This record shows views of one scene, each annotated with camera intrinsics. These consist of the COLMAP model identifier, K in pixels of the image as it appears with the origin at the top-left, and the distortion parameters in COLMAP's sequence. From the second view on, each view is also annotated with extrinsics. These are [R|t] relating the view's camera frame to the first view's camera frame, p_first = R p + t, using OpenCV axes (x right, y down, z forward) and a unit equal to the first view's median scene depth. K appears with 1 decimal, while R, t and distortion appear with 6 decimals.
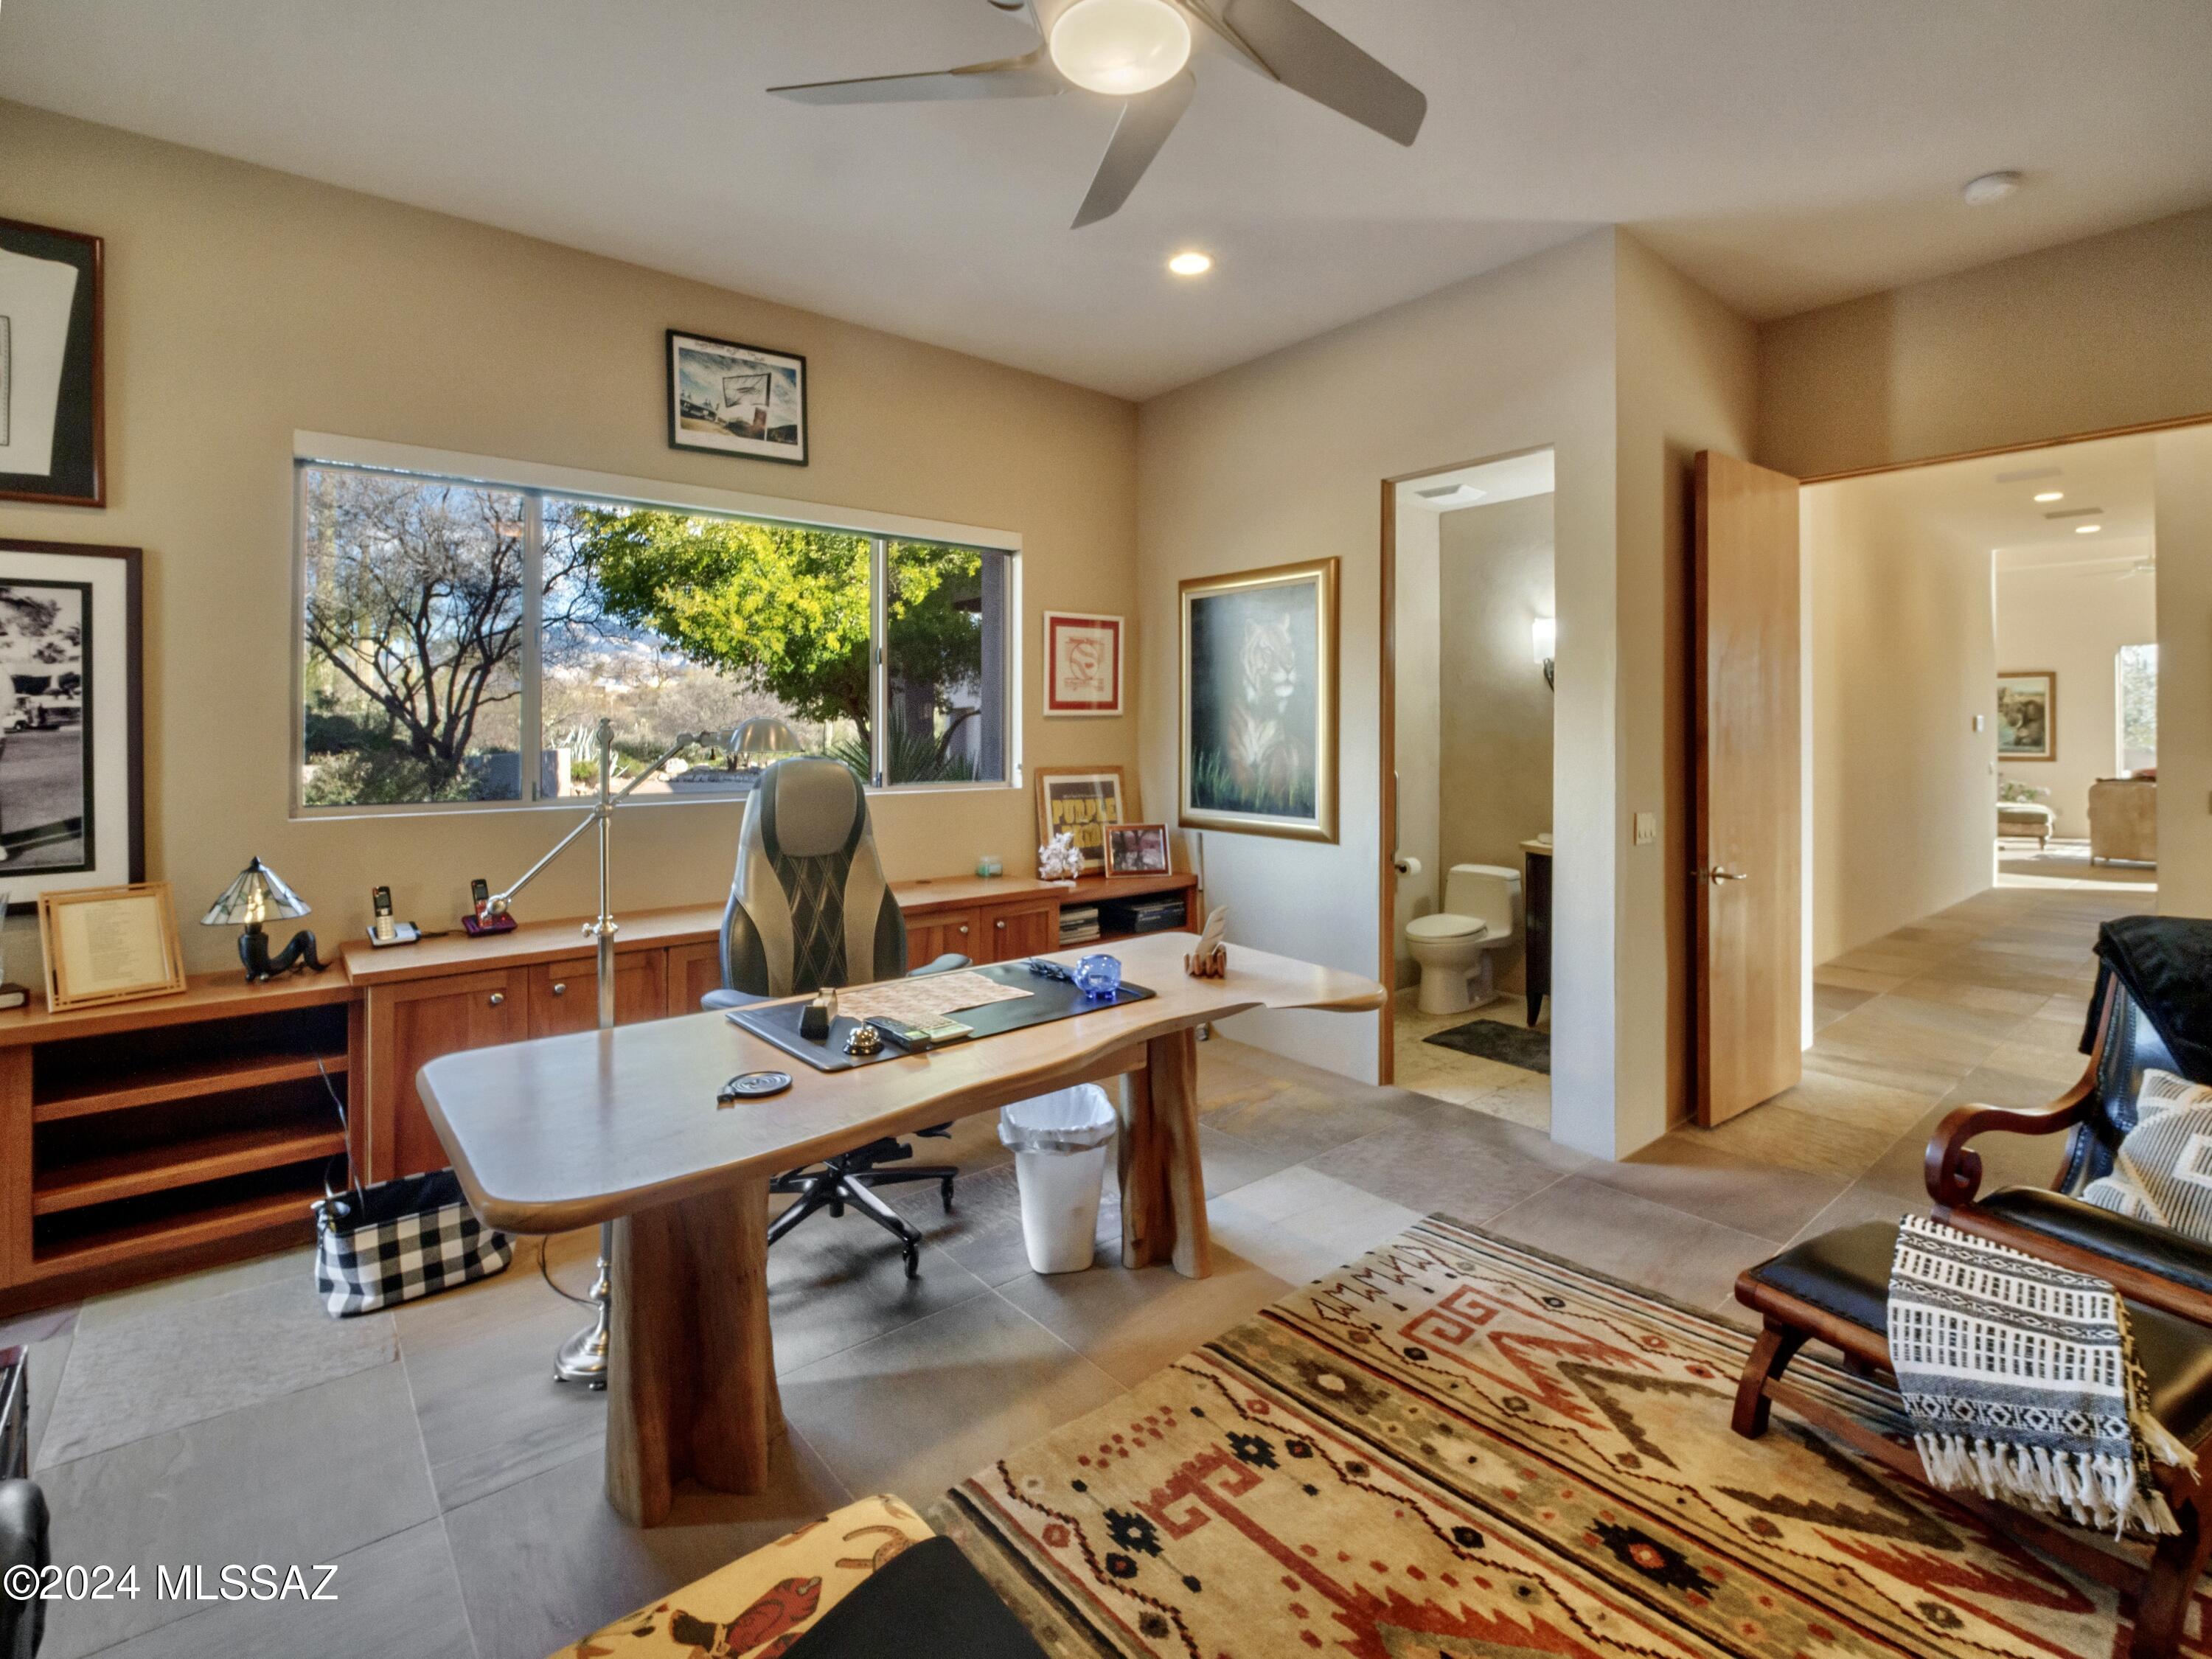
lens RADIAL K [[1032.6, 0, 1080.6], [0, 1032.6, 735.4], [0, 0, 1]] dist [-0.012023, 0.000398]
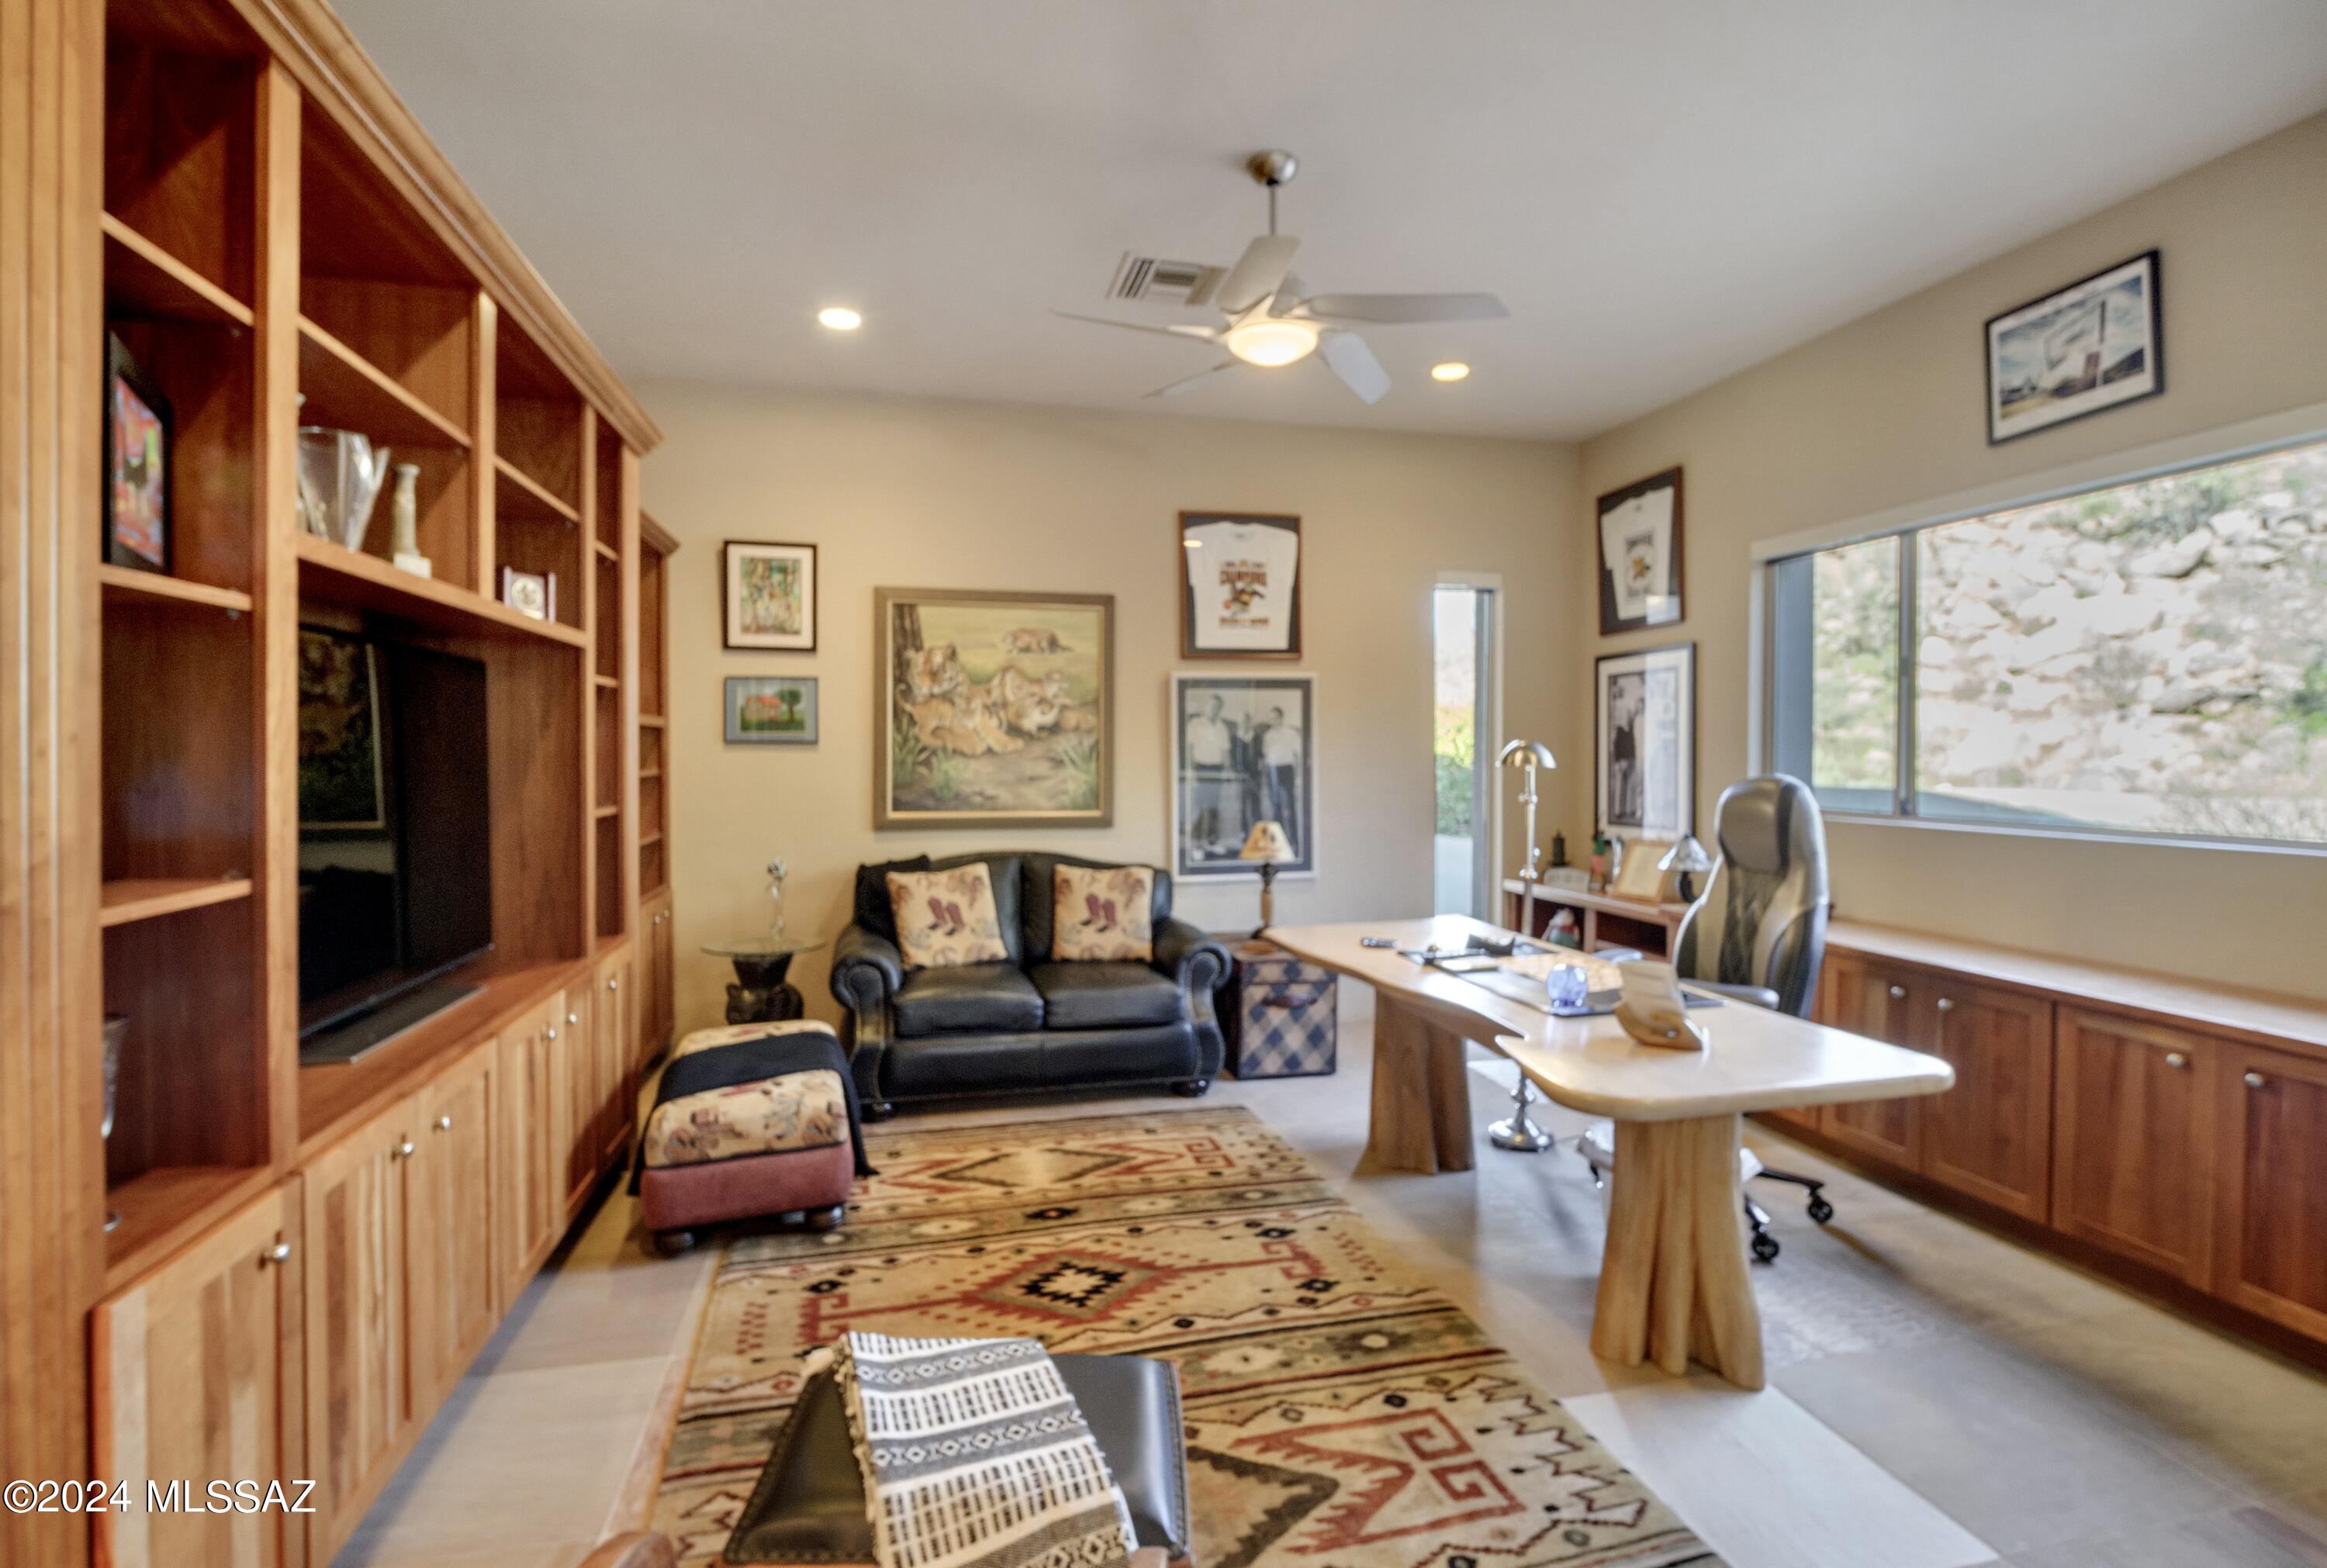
lens RADIAL K [[1122.2, 0, 1171.0], [0, 1122.2, 767.0], [0, 0, 1]] dist [-0.004407, -0.002673]
pose [[-0.434785, 0.011408, -0.900462, 1.318654], [-0.008574, 0.999822, 0.016807, -0.002002], [0.900493, 0.015028, -0.434610, 1.229594]]
